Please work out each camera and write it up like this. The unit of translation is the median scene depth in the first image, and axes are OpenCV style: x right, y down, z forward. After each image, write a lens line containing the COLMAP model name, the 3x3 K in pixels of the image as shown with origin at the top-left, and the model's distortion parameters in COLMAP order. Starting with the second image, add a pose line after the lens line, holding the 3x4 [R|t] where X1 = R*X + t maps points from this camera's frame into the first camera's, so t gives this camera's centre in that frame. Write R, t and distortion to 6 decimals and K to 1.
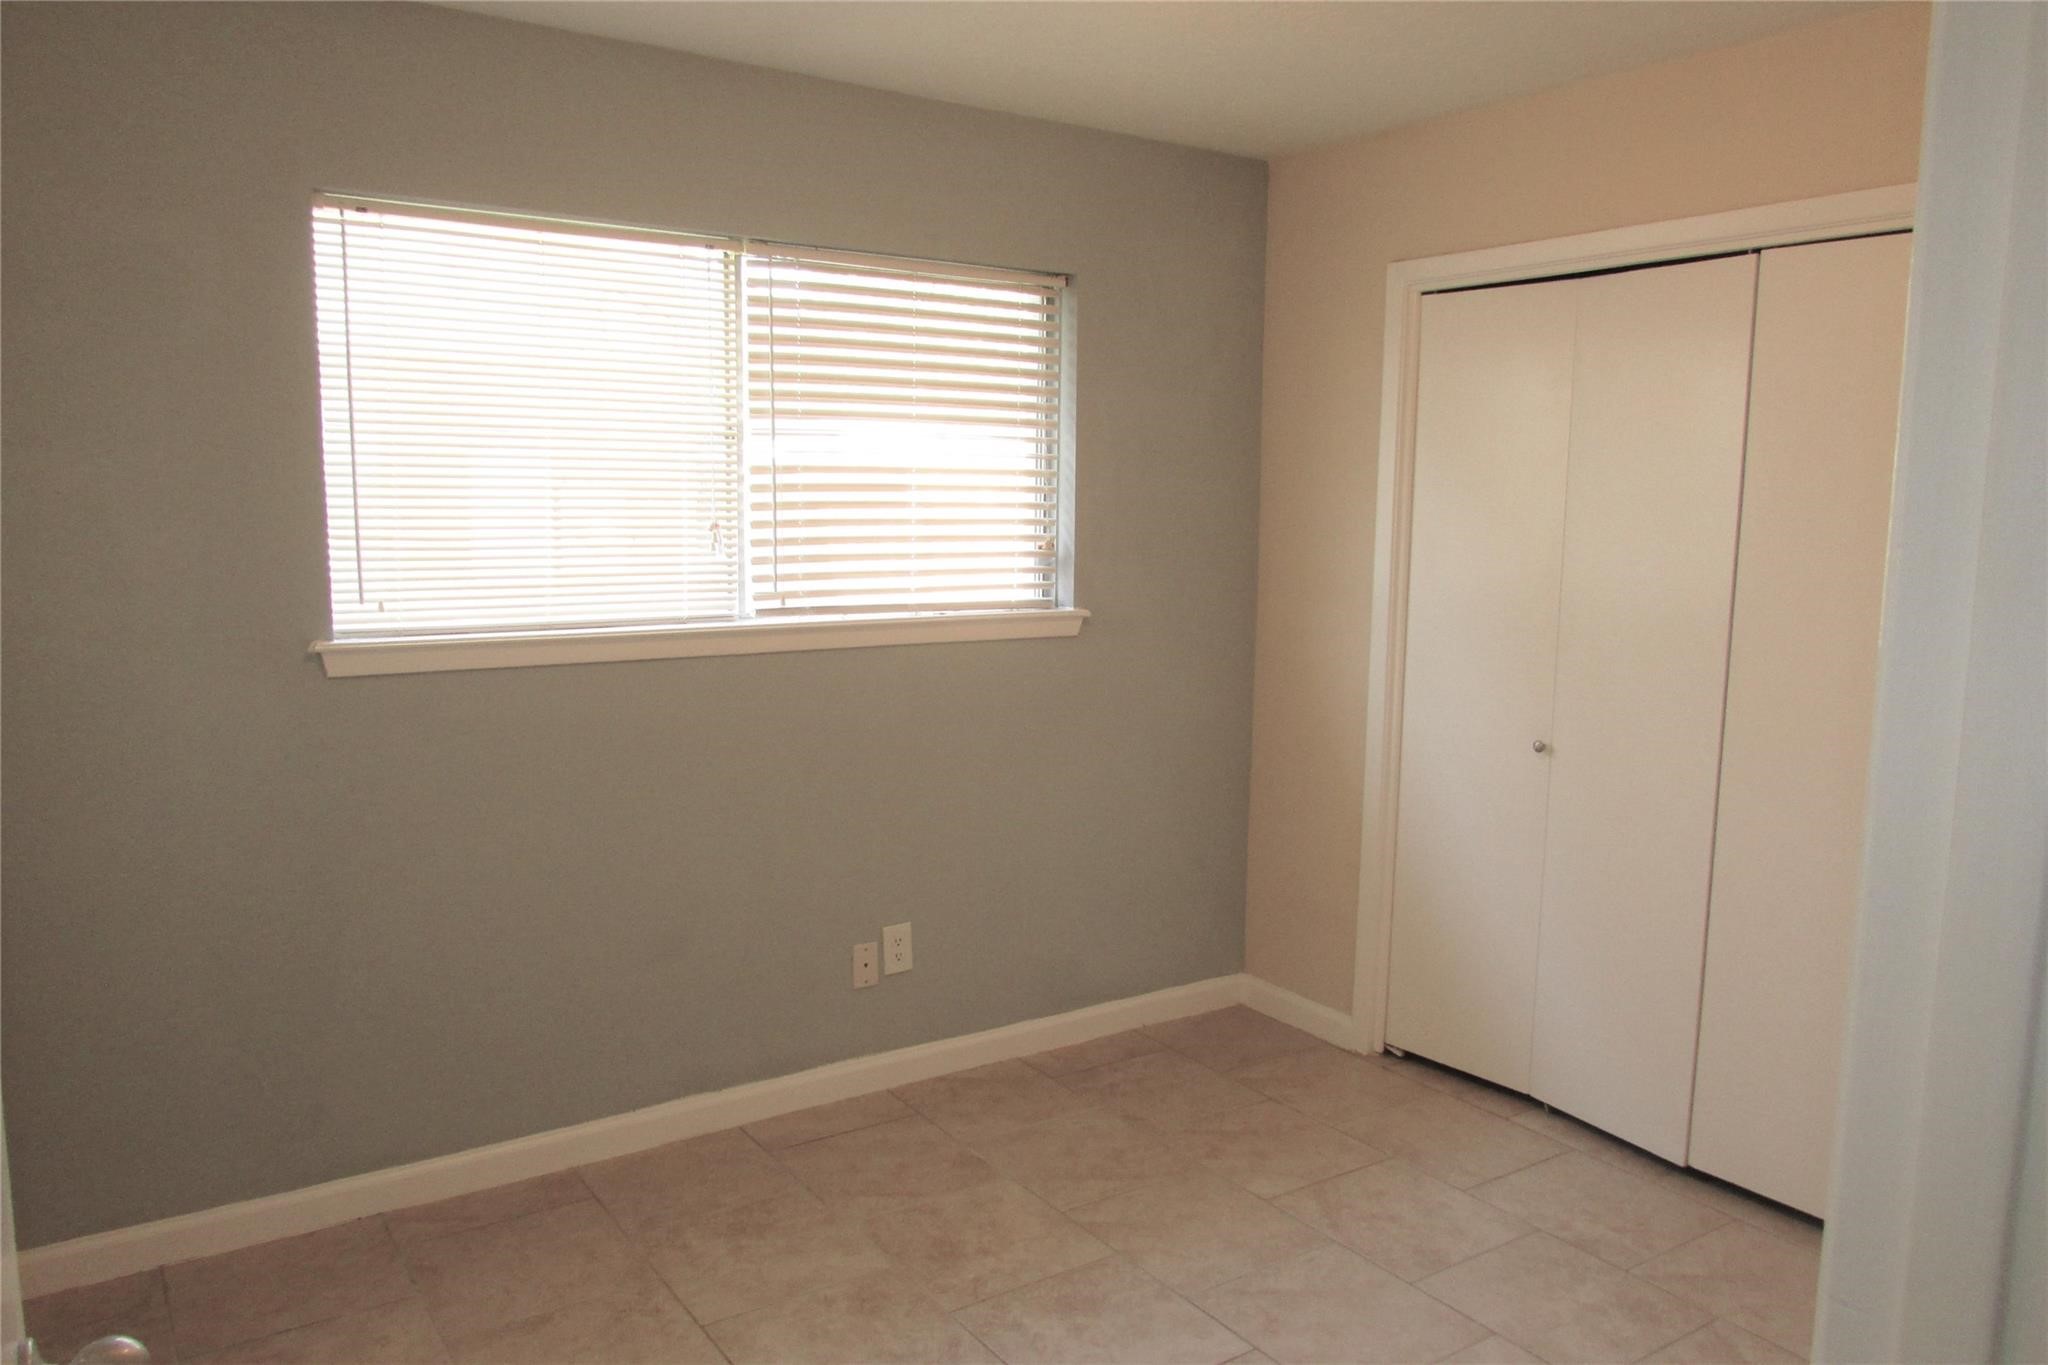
lens RADIAL K [[1493.0, 0, 1026.5], [0, 1493.0, 710.0], [0, 0, 1]] dist [0.004167, 0.001778]
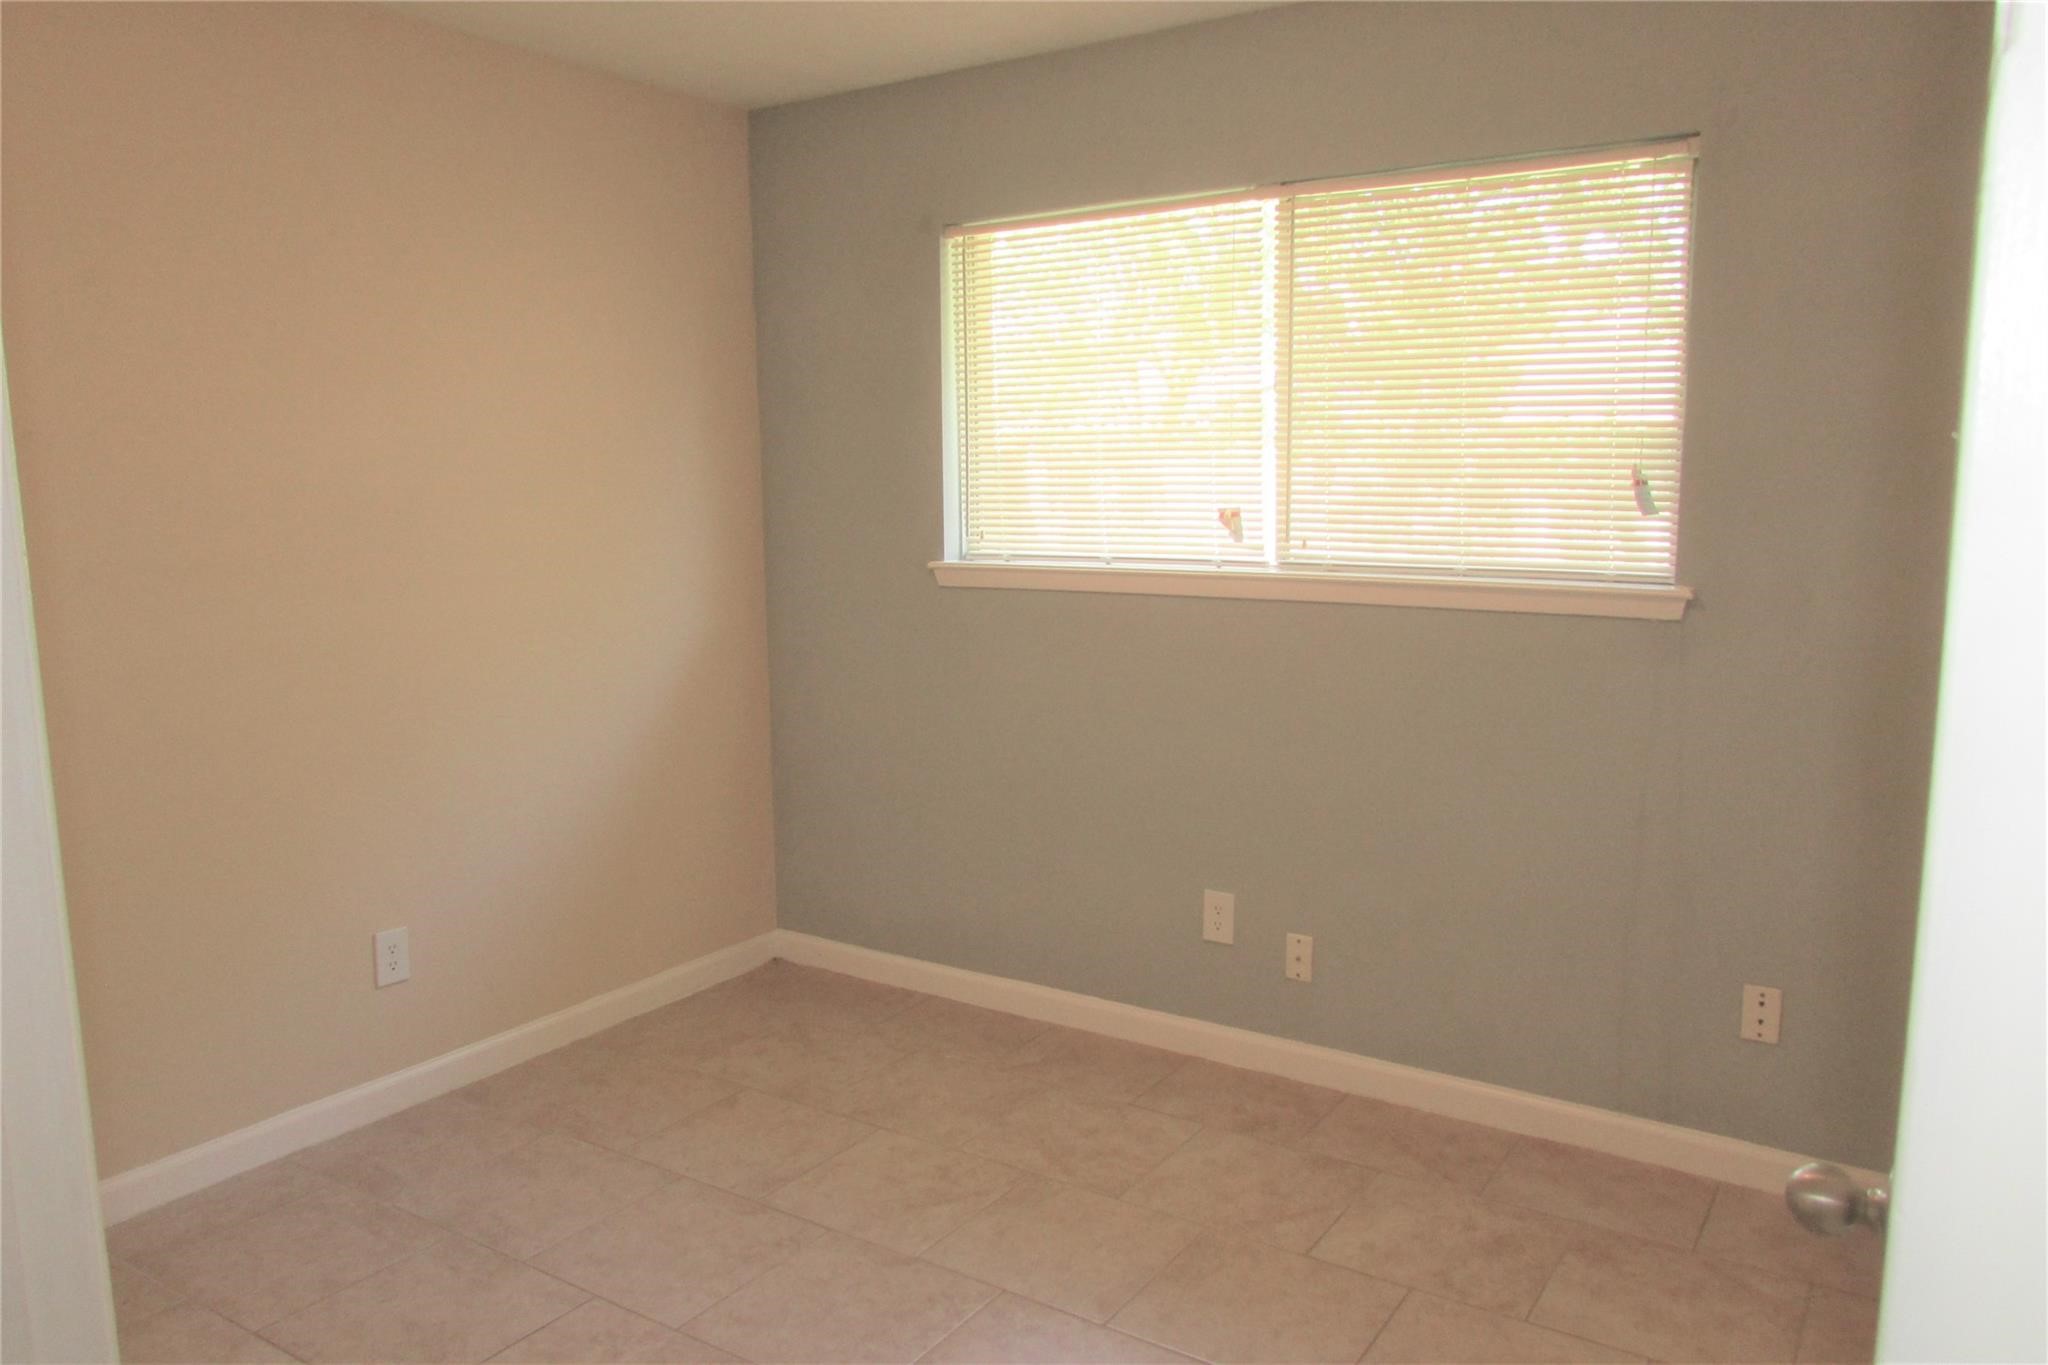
lens RADIAL K [[1524.2, 0, 1024.0], [0, 1524.2, 682.5], [0, 0, 1]] dist [-0.035315, -0.000056]
pose [[0.348704, 0.127878, -0.928468, 0.754139], [-0.109768, 0.989403, 0.095045, -0.067861], [0.930783, 0.068774, 0.359046, 0.523212]]
